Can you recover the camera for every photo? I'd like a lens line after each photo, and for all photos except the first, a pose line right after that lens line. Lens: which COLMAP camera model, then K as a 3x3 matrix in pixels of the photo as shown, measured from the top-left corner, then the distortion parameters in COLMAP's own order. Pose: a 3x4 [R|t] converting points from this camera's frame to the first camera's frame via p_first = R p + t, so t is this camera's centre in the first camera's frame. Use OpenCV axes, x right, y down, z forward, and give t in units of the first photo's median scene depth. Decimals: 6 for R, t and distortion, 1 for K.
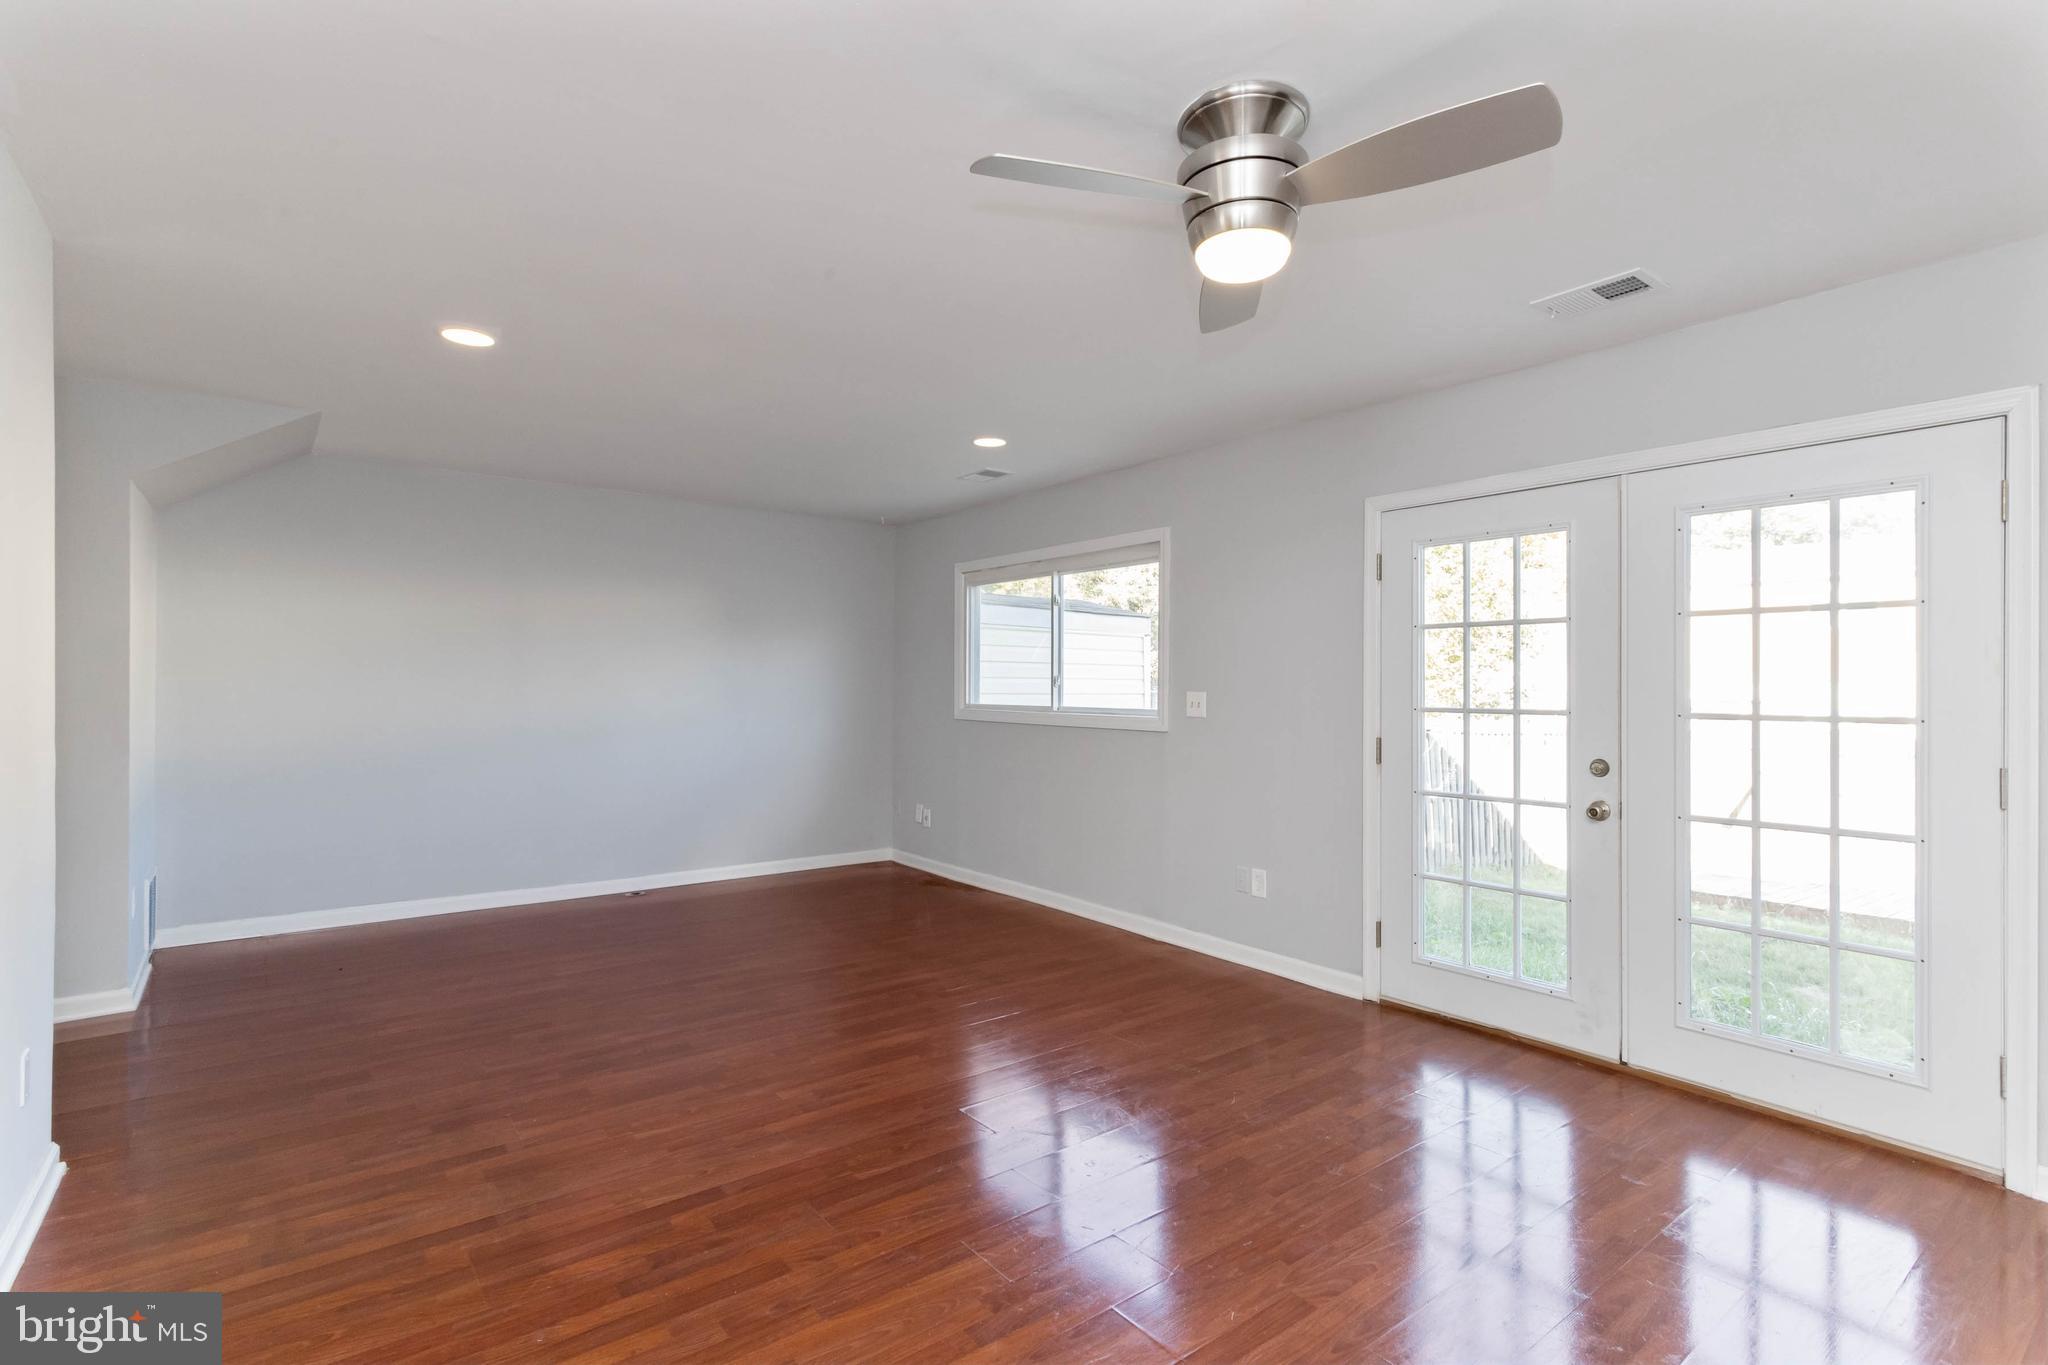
lens RADIAL K [[969.2, 0, 1018.0], [0, 969.2, 674.9], [0, 0, 1]] dist [-0.001794, 0.004087]
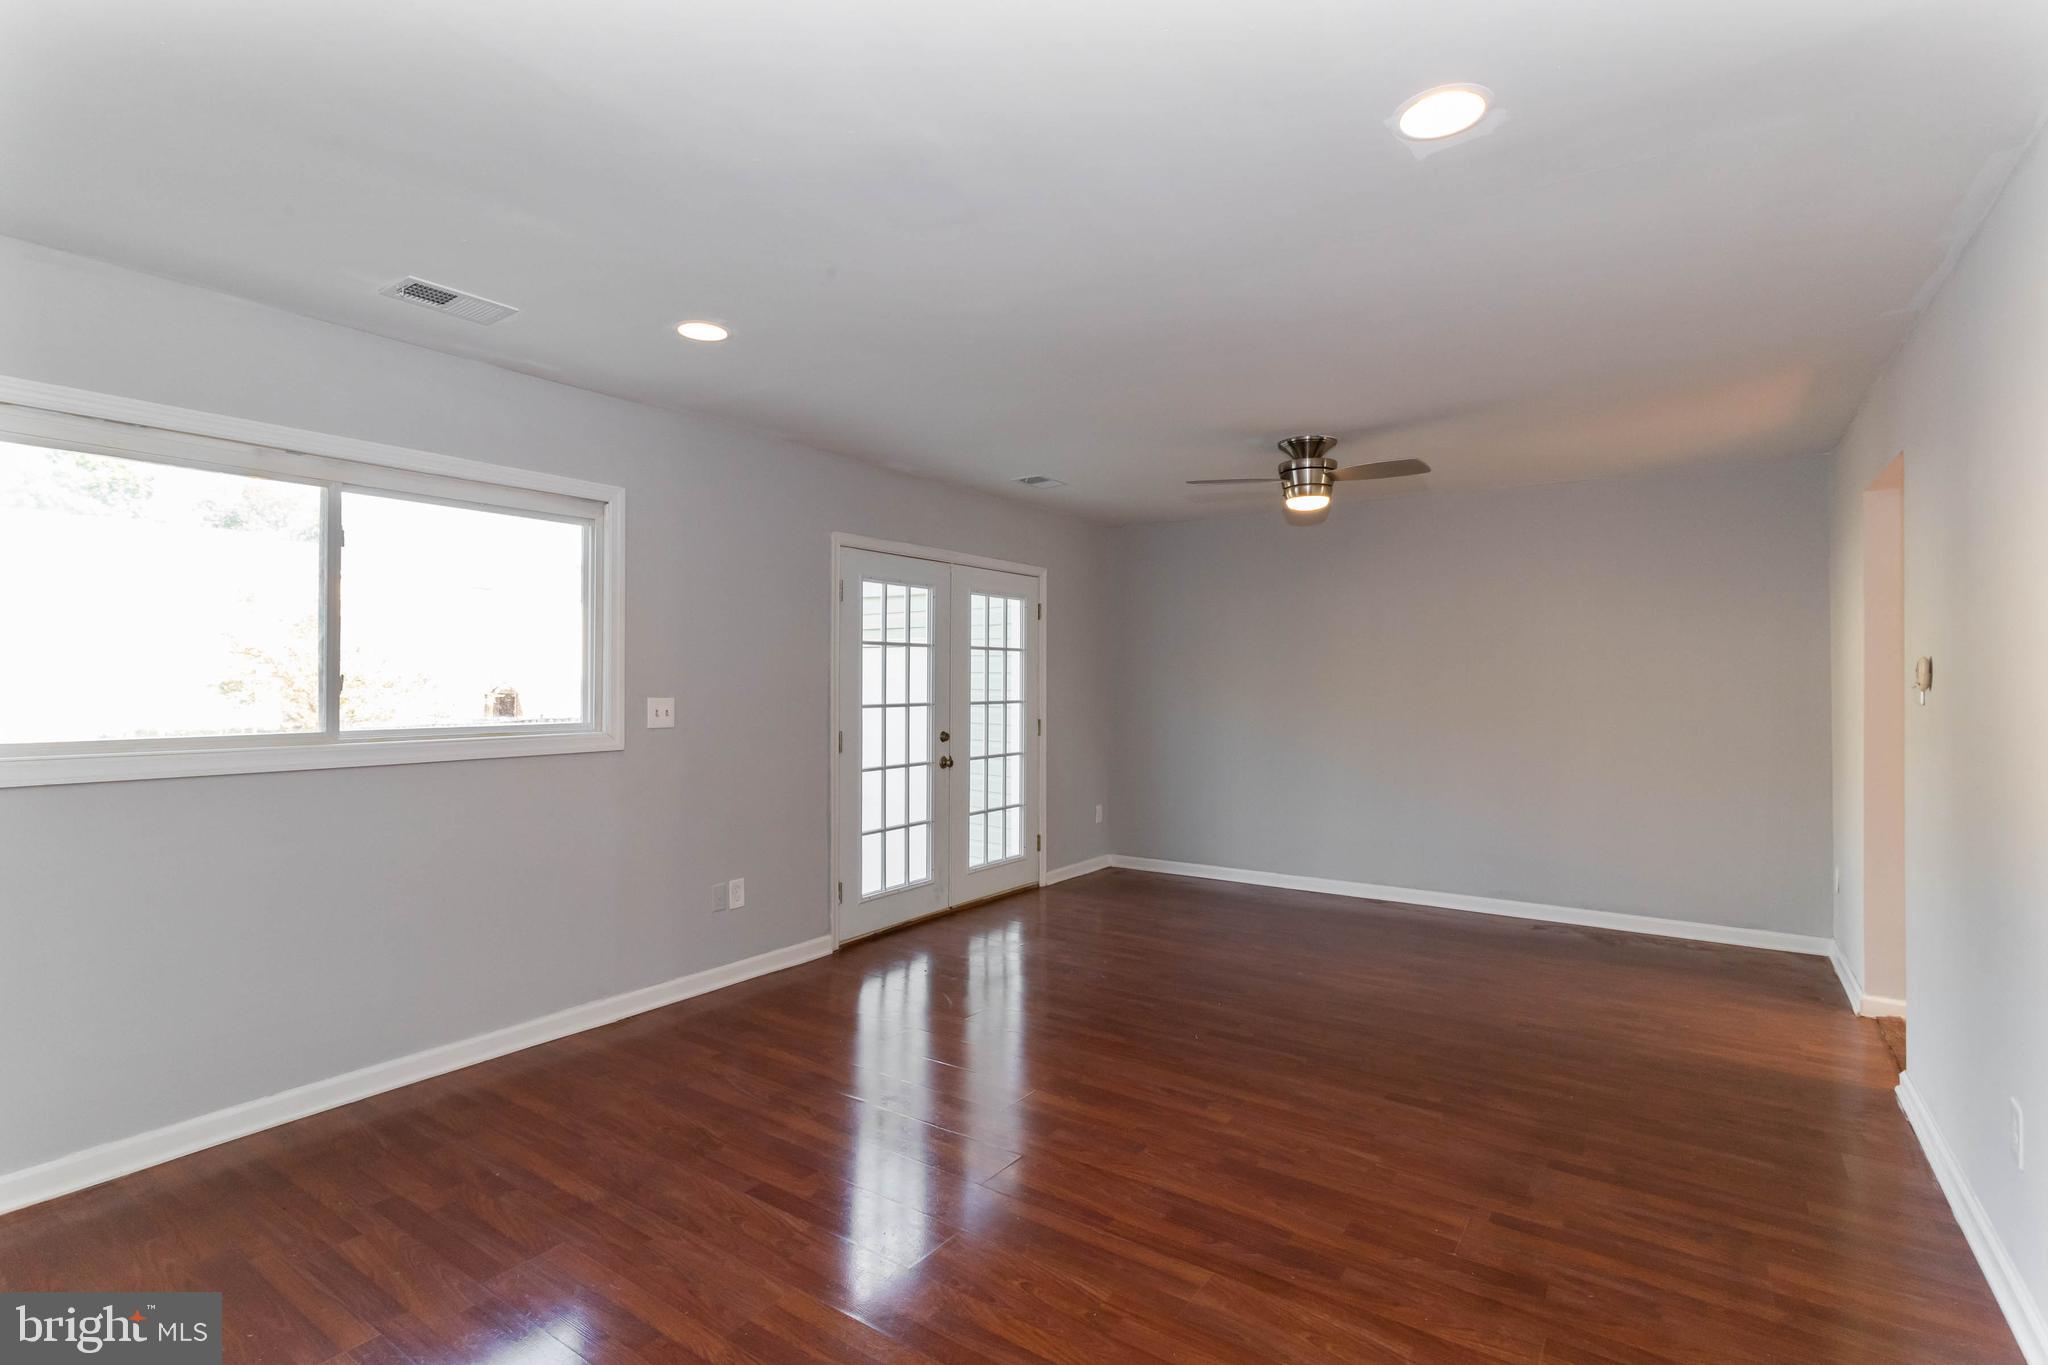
lens RADIAL K [[969.2, 0, 1019.7], [0, 969.2, 665.1], [0, 0, 1]] dist [-0.001794, 0.004087]
pose [[-0.306760, 0.010198, 0.951732, -1.024980], [-0.014334, 0.999780, -0.015333, -0.003162], [-0.951679, -0.018346, -0.306546, 1.389196]]
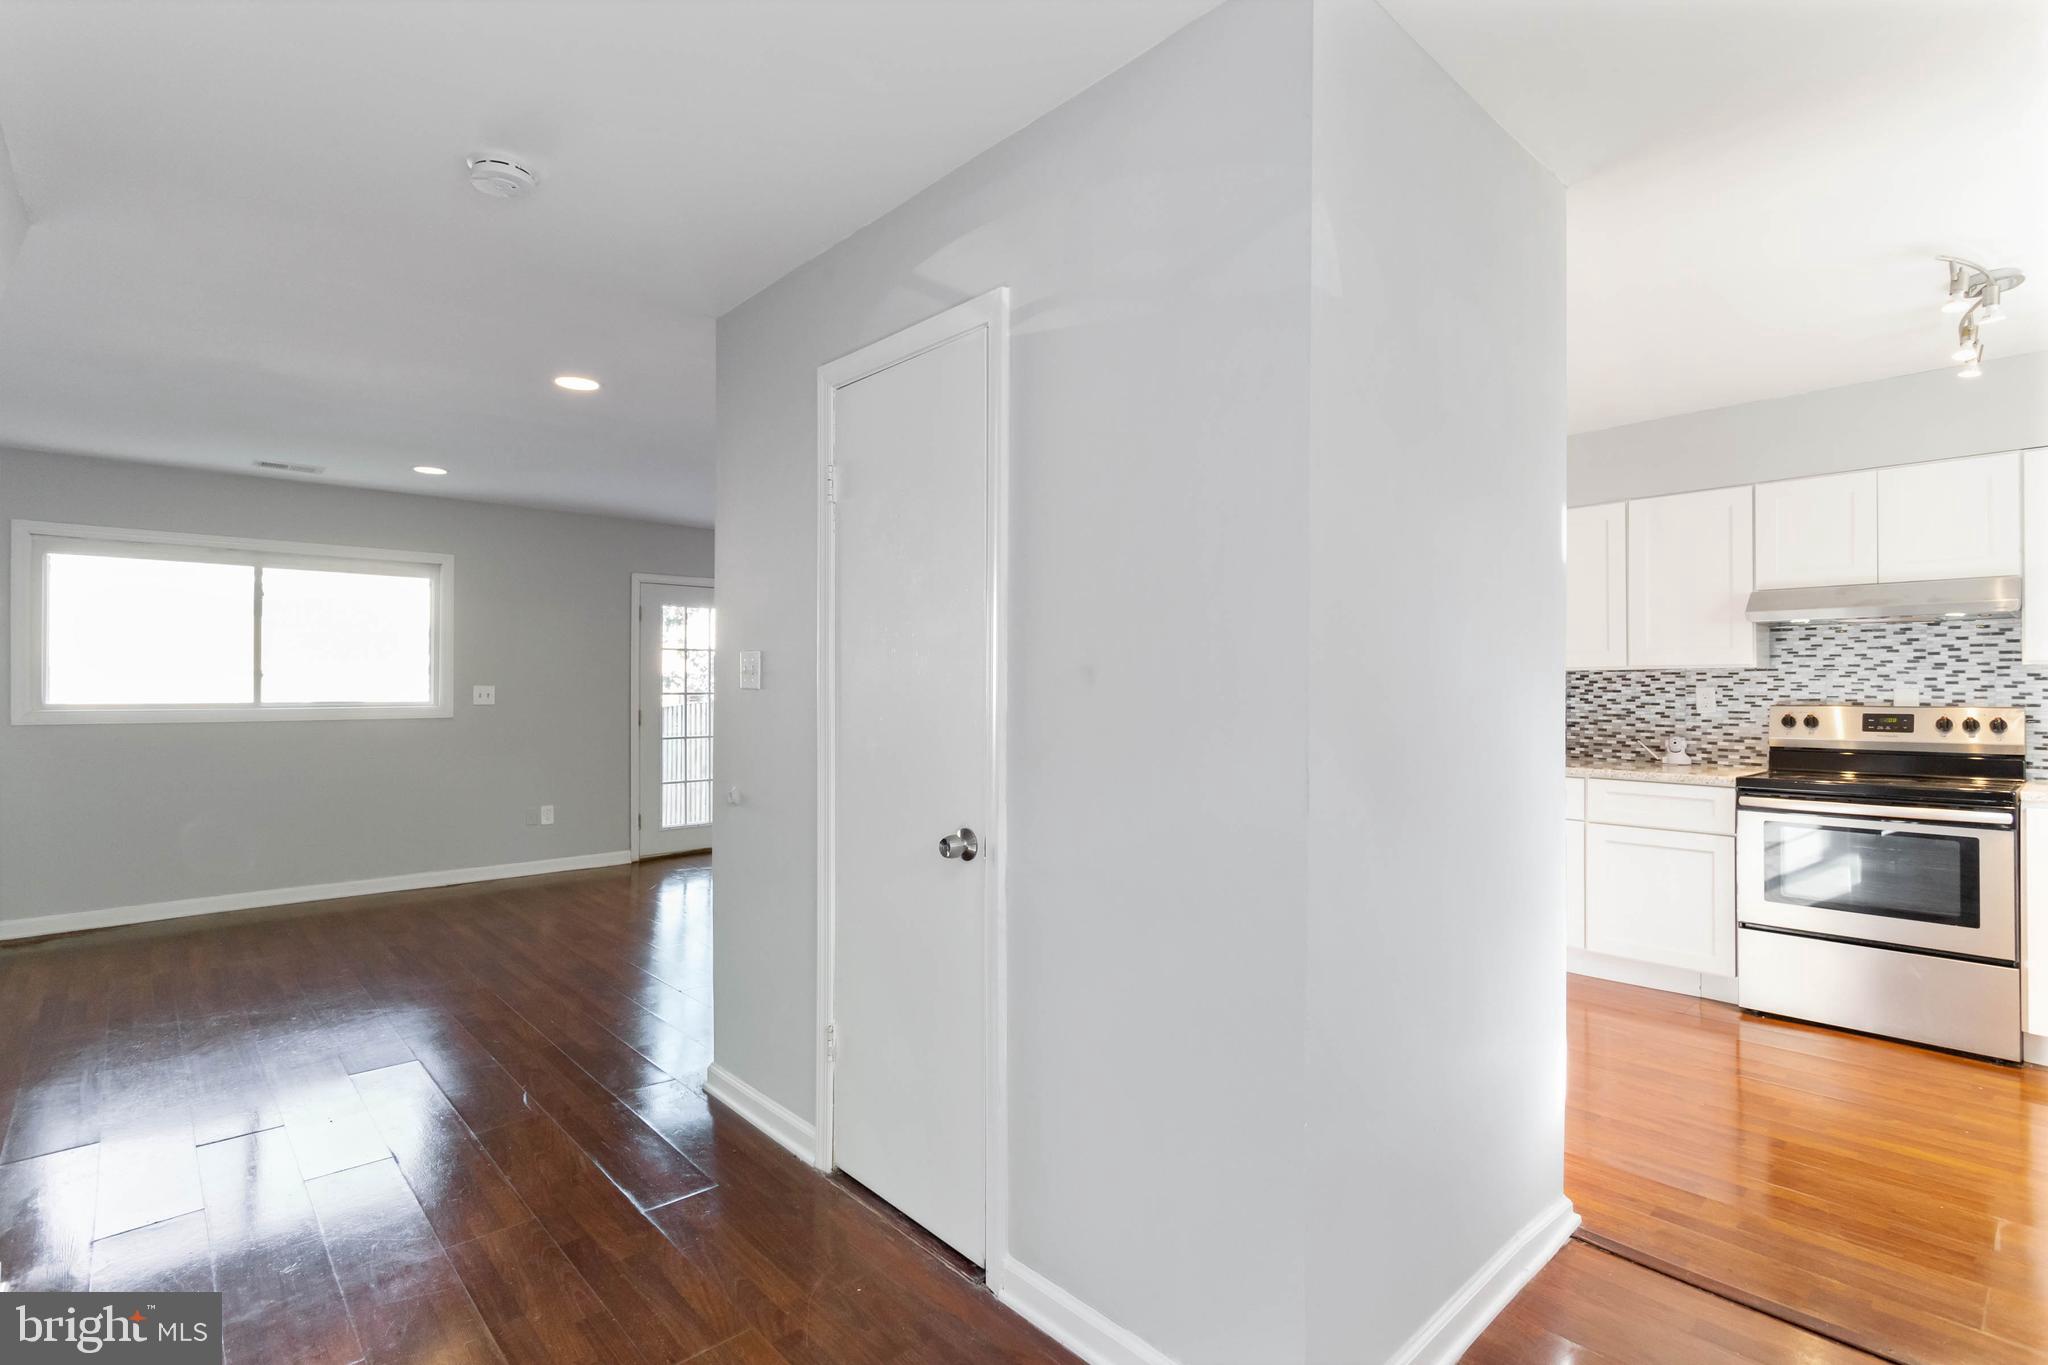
lens RADIAL K [[969.2, 0, 1015.2], [0, 969.2, 679.3], [0, 0, 1]] dist [-0.001794, 0.004087]
pose [[-0.084684, -0.002586, 0.996404, -1.724454], [-0.014176, 0.999899, 0.001390, -0.005042], [-0.996307, -0.014007, -0.084712, 0.563469]]
